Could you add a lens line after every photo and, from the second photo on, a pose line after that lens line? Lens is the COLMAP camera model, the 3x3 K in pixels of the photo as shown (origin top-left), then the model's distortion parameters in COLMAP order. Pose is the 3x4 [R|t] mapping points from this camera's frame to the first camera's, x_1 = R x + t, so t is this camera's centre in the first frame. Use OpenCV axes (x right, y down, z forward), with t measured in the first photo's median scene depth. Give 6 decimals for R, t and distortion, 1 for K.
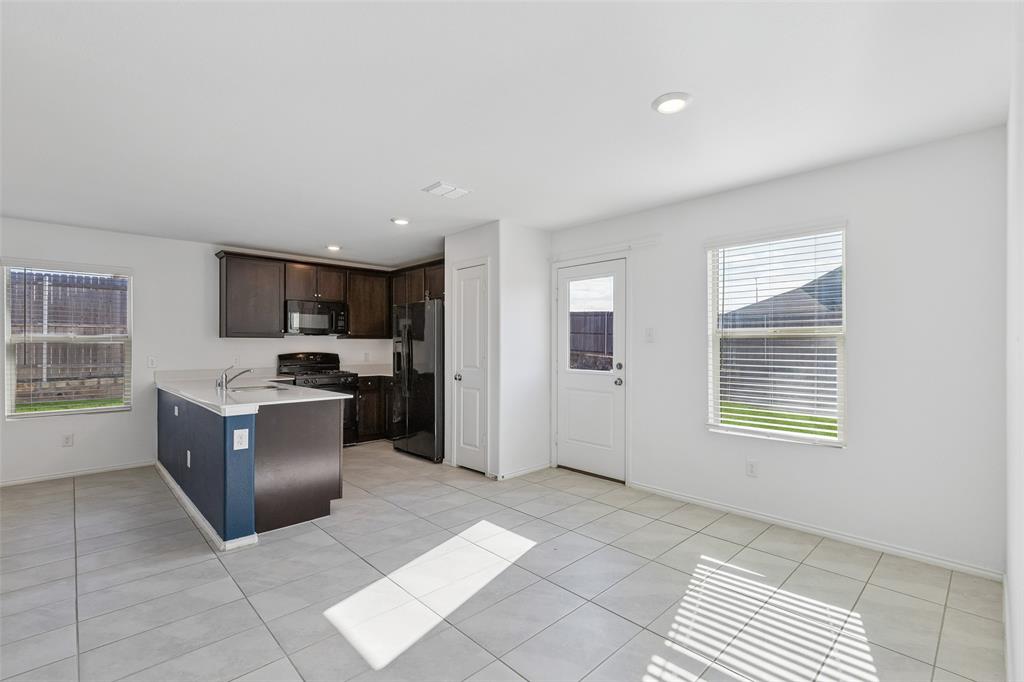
lens RADIAL K [[460.4, 0, 520.7], [0, 460.4, 340.0], [0, 0, 1]] dist [0.007790, -0.001480]
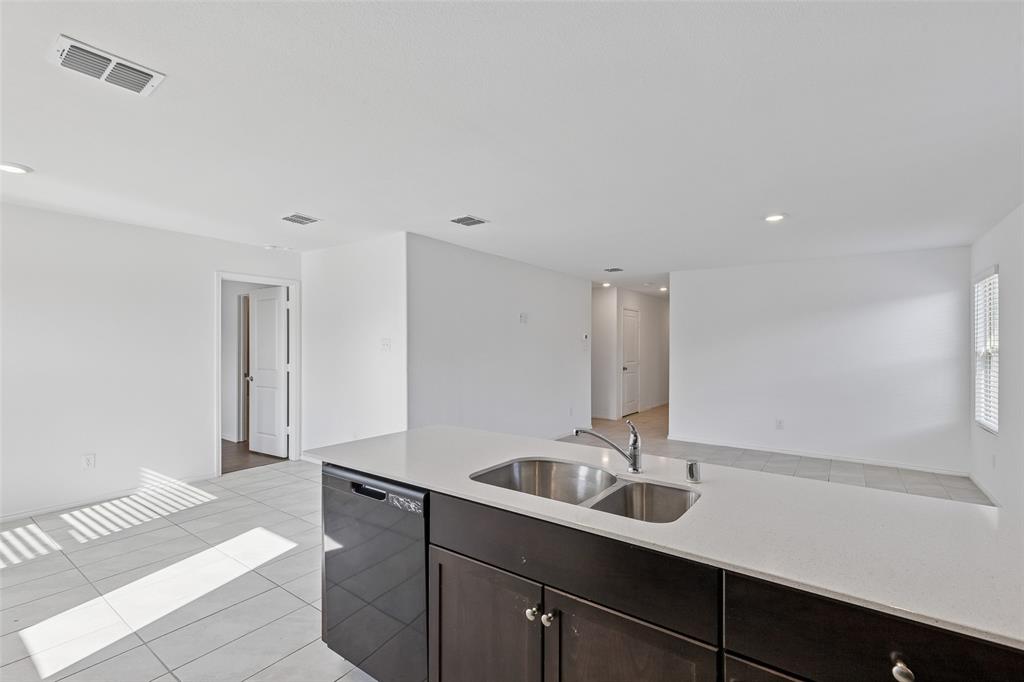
lens RADIAL K [[460.4, 0, 512.5], [0, 460.4, 341.2], [0, 0, 1]] dist [0.007790, -0.001480]
pose [[-0.984227, -0.004475, -0.176851, -0.422087], [-0.000853, 0.999788, -0.020548, -0.006474], [0.176906, -0.020073, -0.984023, 1.316733]]
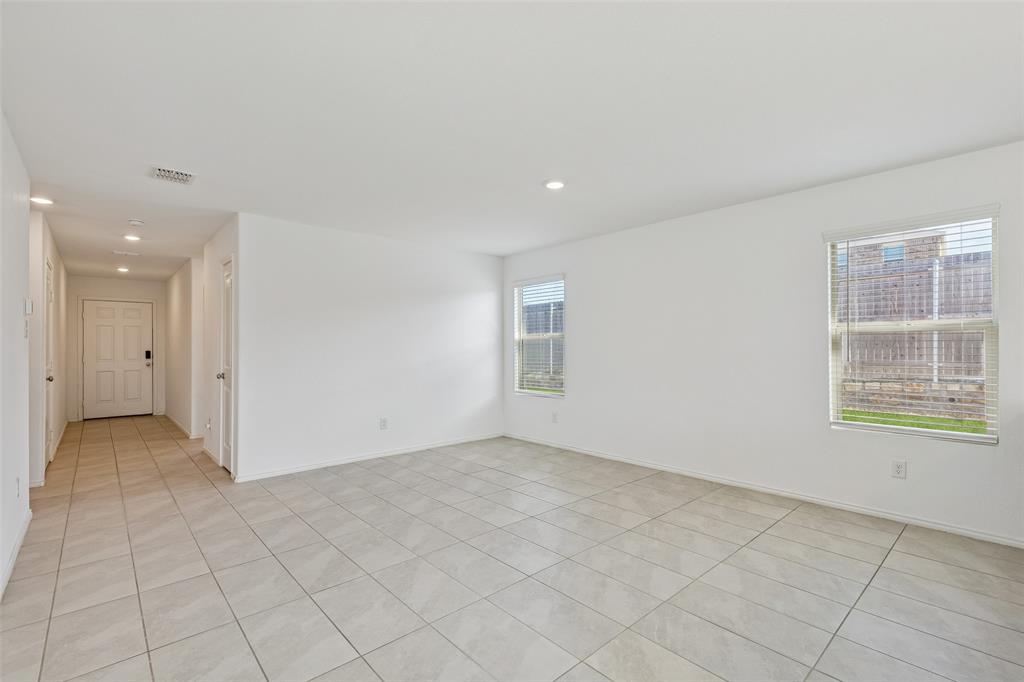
lens RADIAL K [[460.4, 0, 518.0], [0, 460.4, 345.5], [0, 0, 1]] dist [0.007790, -0.001480]
pose [[-0.031310, -0.001053, -0.999509, -0.261827], [0.015806, 0.999874, -0.001549, 0.017729], [0.999385, -0.015847, -0.031290, 0.466387]]
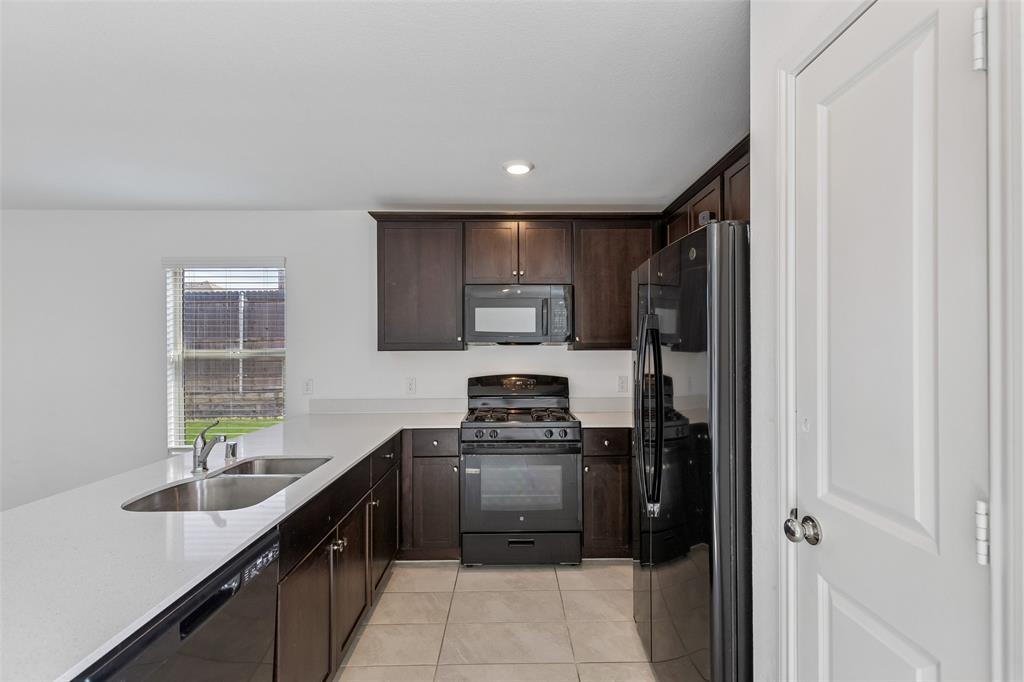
lens RADIAL K [[460.4, 0, 517.6], [0, 460.4, 346.4], [0, 0, 1]] dist [0.007790, -0.001480]
pose [[0.730254, -0.005502, -0.683154, -0.091093], [0.012537, 0.999907, 0.005348, -0.016412], [0.683061, -0.012470, 0.730255, 0.823720]]
